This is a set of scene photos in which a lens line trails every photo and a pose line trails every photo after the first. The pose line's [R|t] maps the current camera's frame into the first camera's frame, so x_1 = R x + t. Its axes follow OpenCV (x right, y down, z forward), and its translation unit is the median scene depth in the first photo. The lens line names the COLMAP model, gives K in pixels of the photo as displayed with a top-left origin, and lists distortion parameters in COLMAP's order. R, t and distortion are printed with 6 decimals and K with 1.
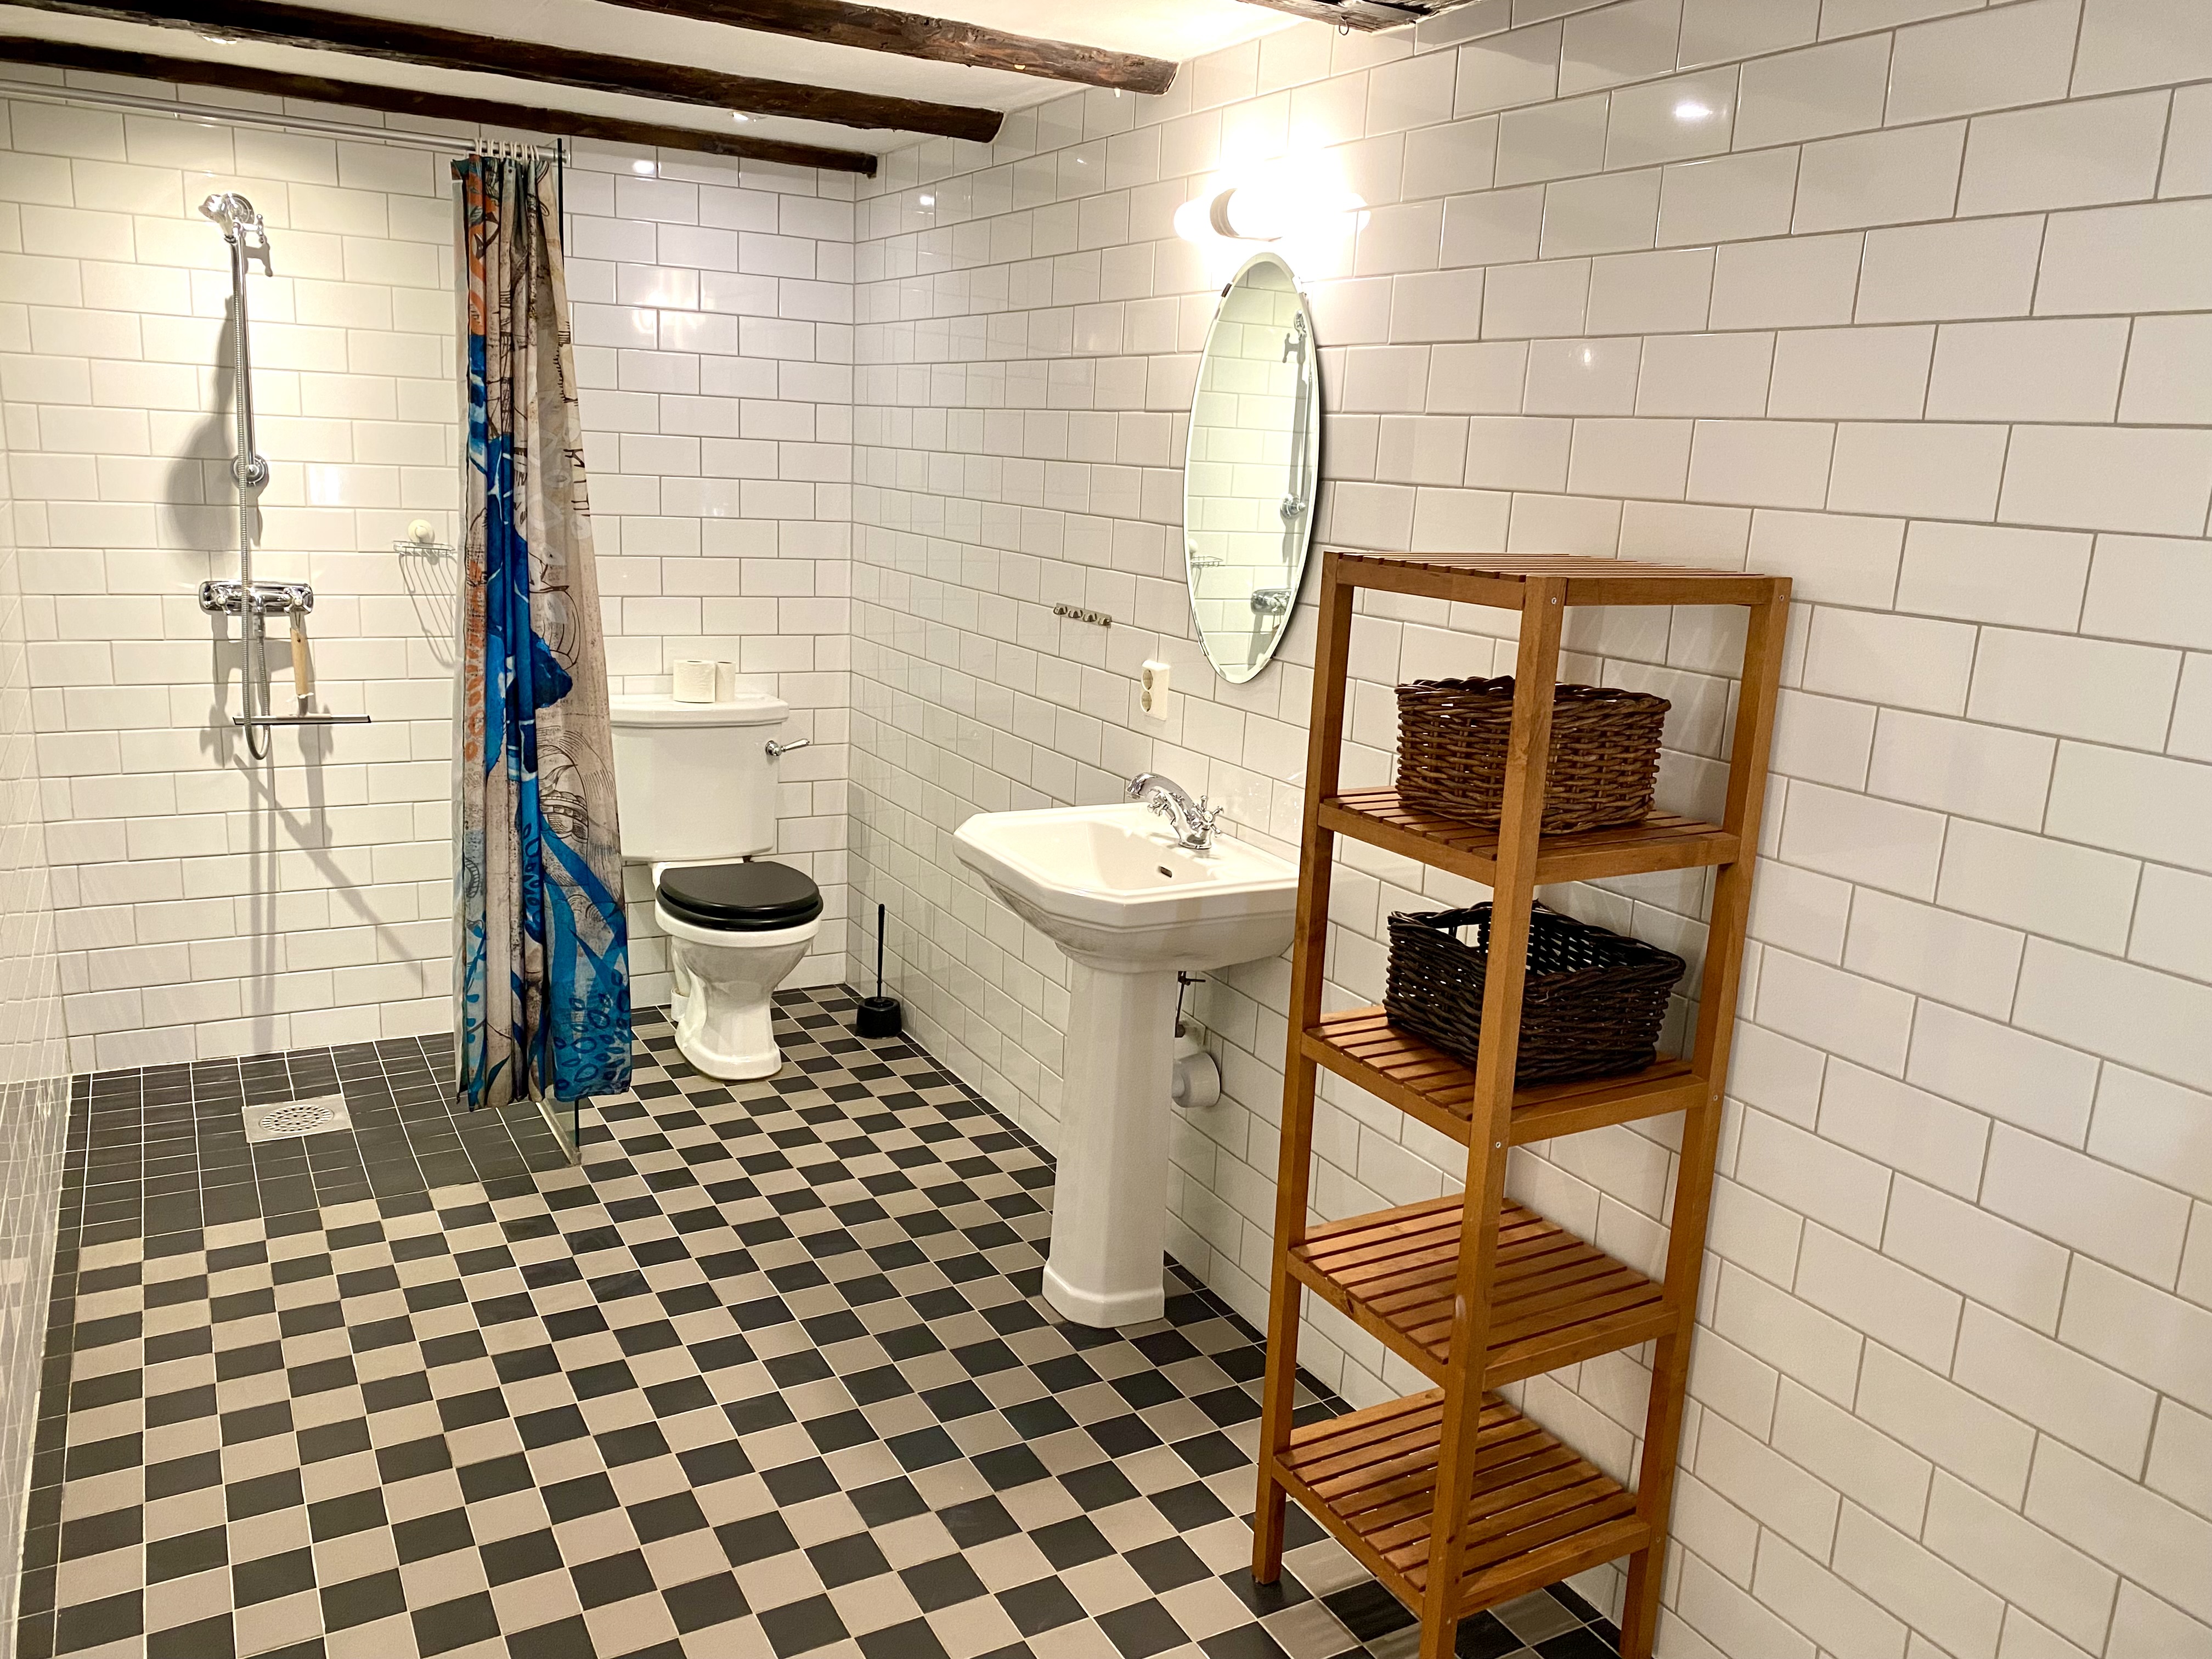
lens RADIAL K [[1679.9, 0, 1111.4], [0, 1679.9, 833.7], [0, 0, 1]] dist [-0.003551, -0.002194]
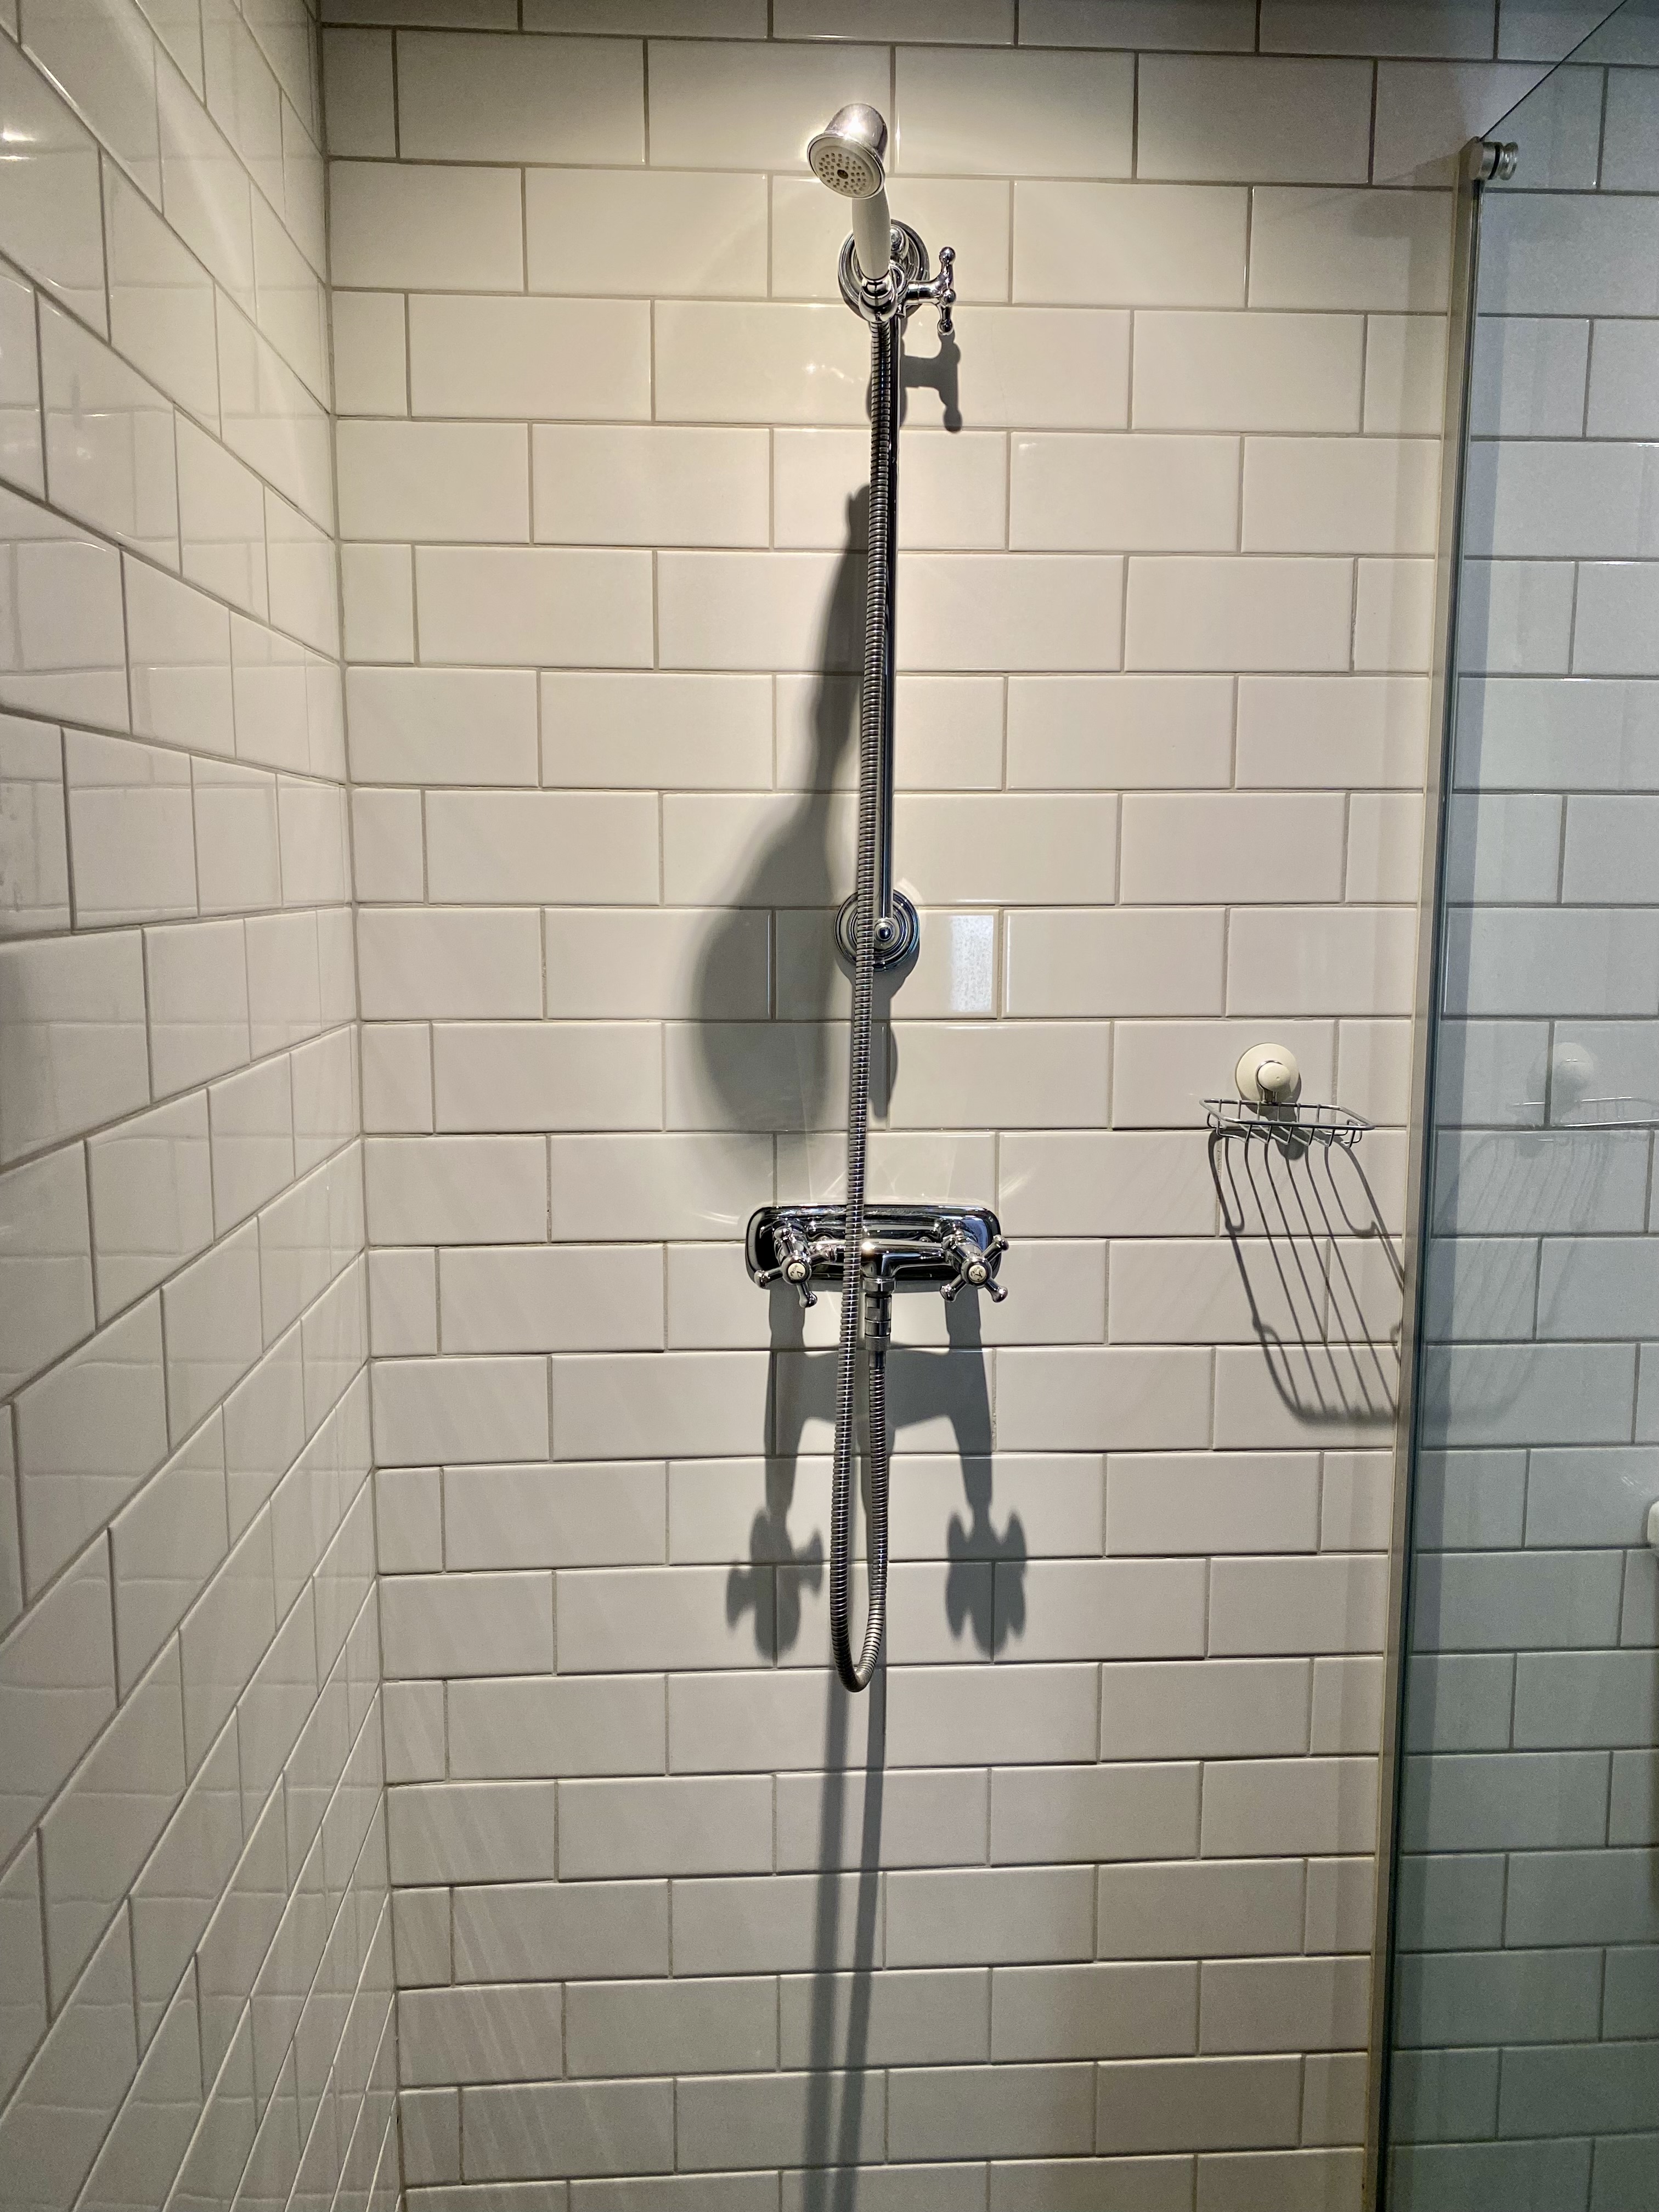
lens RADIAL K [[1679.9, 0, 826.8], [0, 1679.9, 1105.7], [0, 0, 1]] dist [-0.003551, -0.002194]
pose [[0.895052, 0.007300, -0.445903, -0.343600], [-0.056835, 0.993580, -0.097816, -0.134993], [0.442326, 0.112893, 0.889721, 0.640082]]
